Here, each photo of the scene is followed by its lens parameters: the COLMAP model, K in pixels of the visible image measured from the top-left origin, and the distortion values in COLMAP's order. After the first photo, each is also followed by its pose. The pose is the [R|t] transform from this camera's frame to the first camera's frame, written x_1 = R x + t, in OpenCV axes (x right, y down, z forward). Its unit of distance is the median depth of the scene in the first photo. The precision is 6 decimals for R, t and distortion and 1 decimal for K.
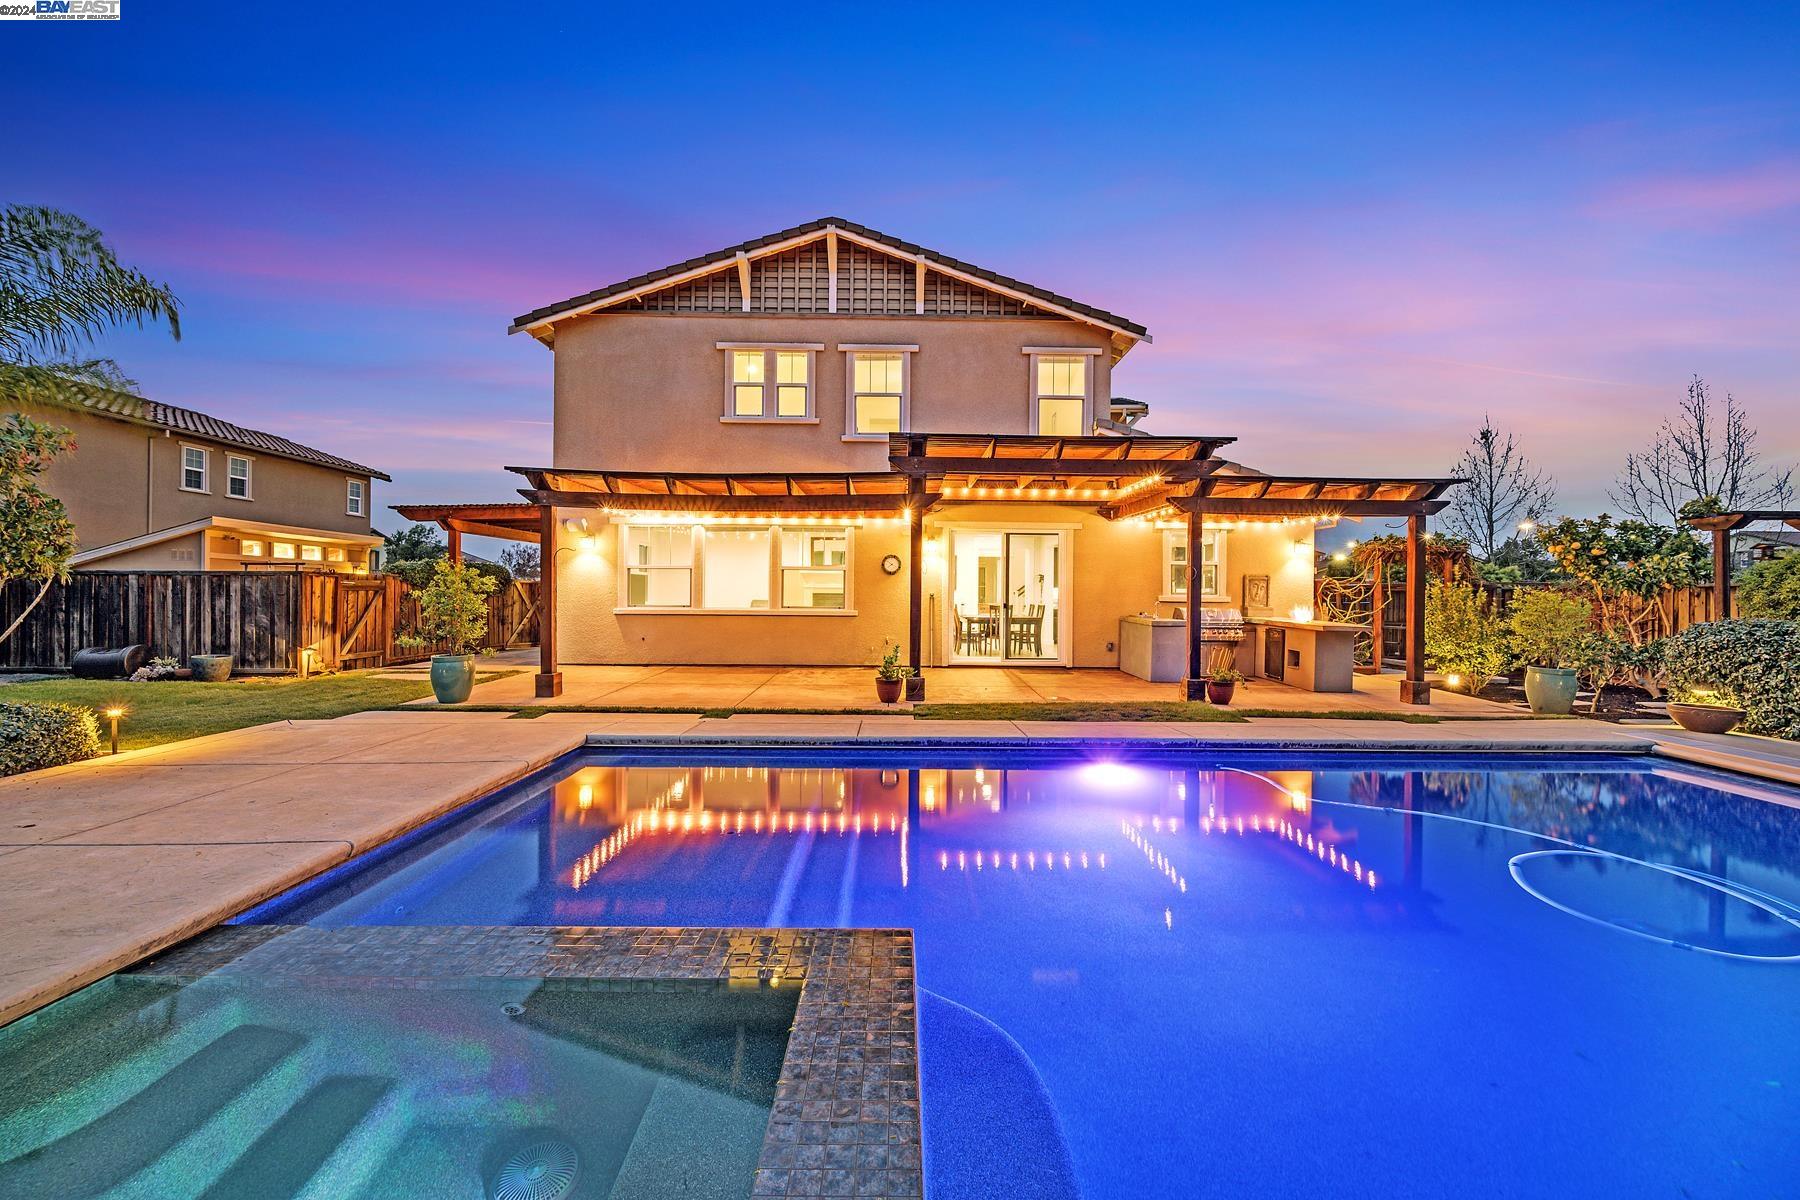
lens RADIAL K [[710.1, 0, 900.0], [0, 710.1, 600.0], [0, 0, 1]] dist [-0.000067, 0.000131]
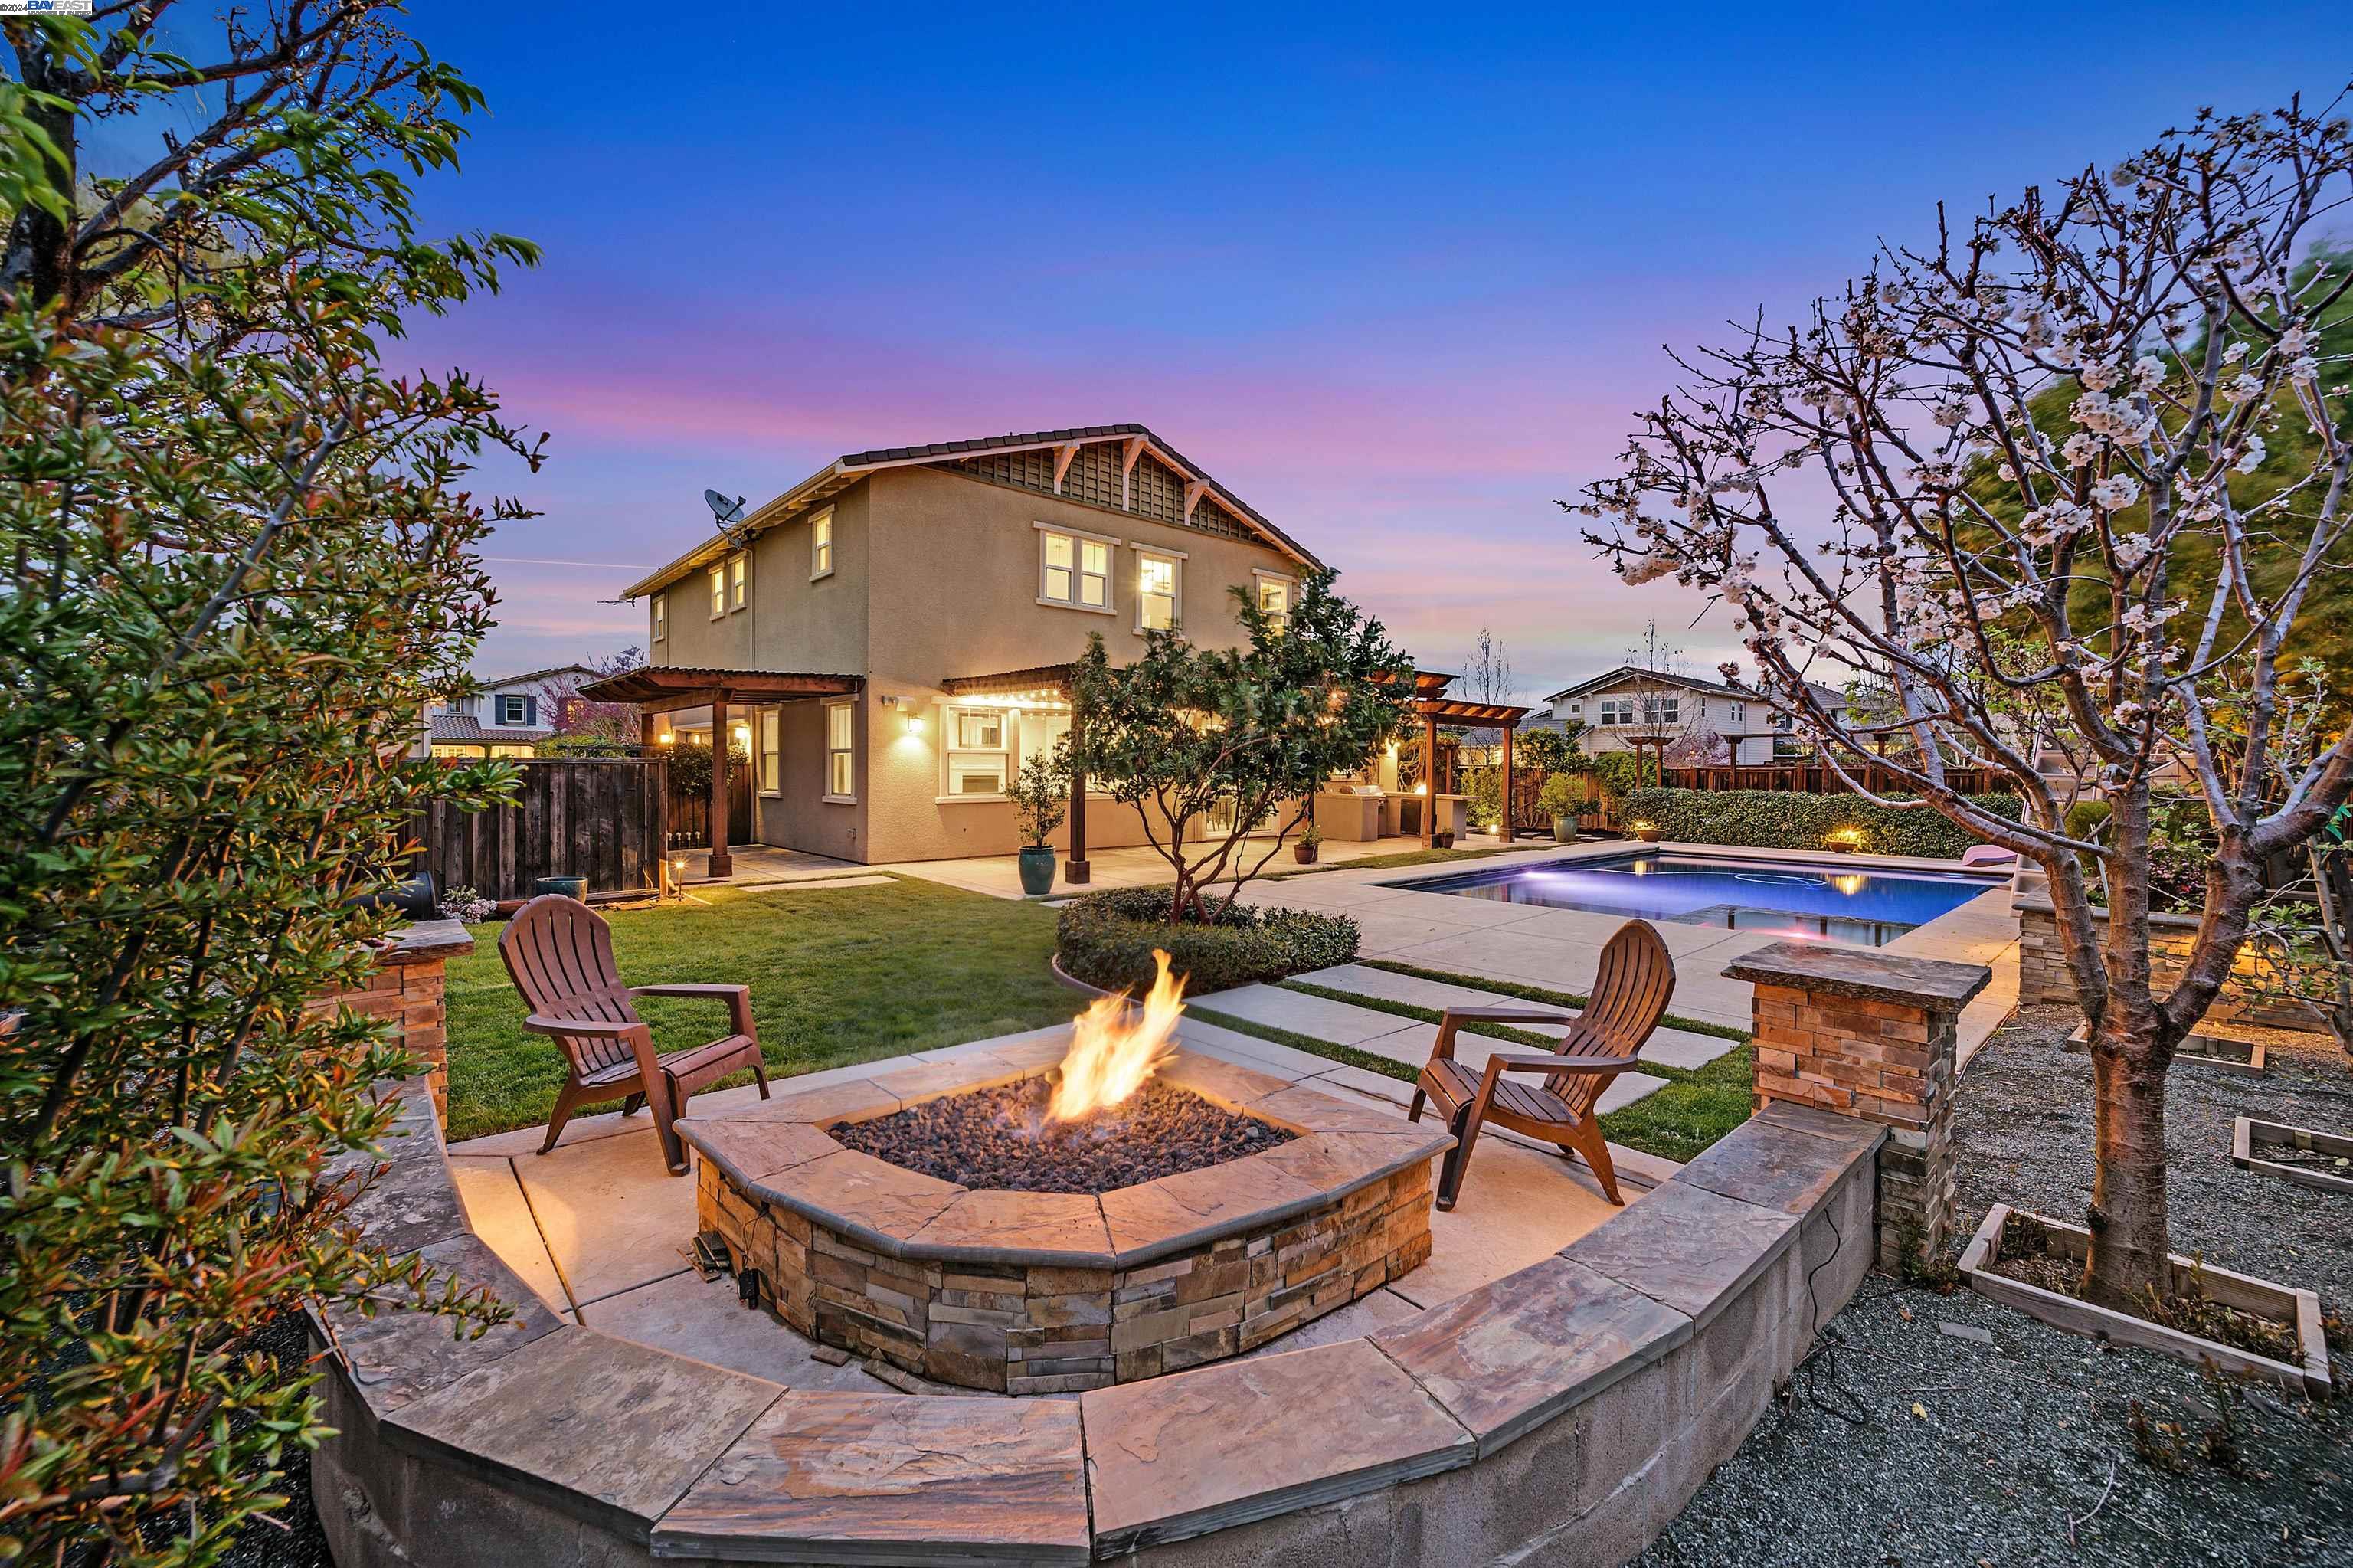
lens RADIAL K [[937.1, 0, 1174.2], [0, 937.1, 773.6], [0, 0, 1]] dist [-0.000278, 0.000002]
pose [[0.755145, -0.008790, 0.655498, -0.966602], [0.009136, 0.999954, 0.002885, -0.019968], [-0.655494, 0.003810, 0.755191, -0.092545]]
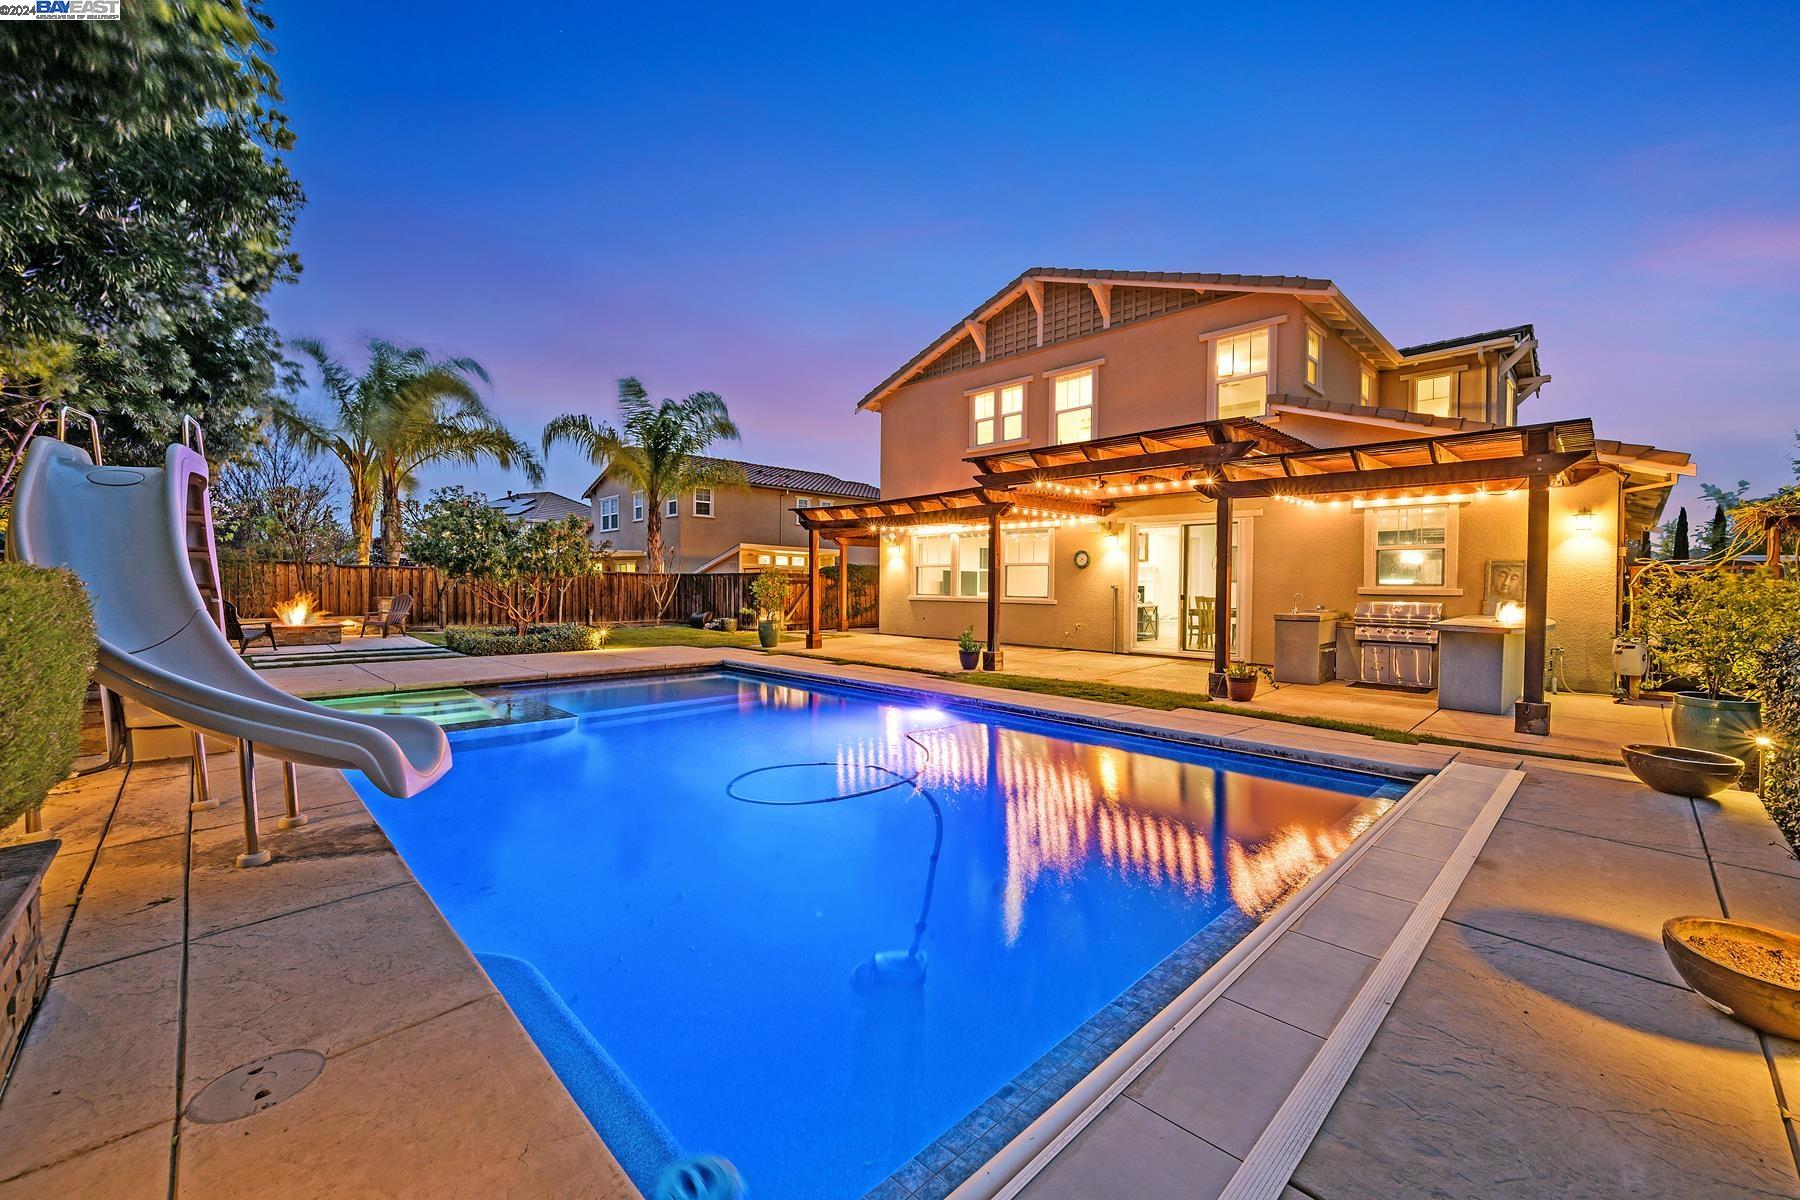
lens RADIAL K [[716.8, 0, 898.2], [0, 716.8, 592.1], [0, 0, 1]] dist [-0.000278, 0.000002]
pose [[0.689150, 0.006355, -0.724591, 0.616823], [-0.009689, 0.999953, -0.000445, 0.005186], [0.724554, 0.007327, 0.689179, 0.013383]]
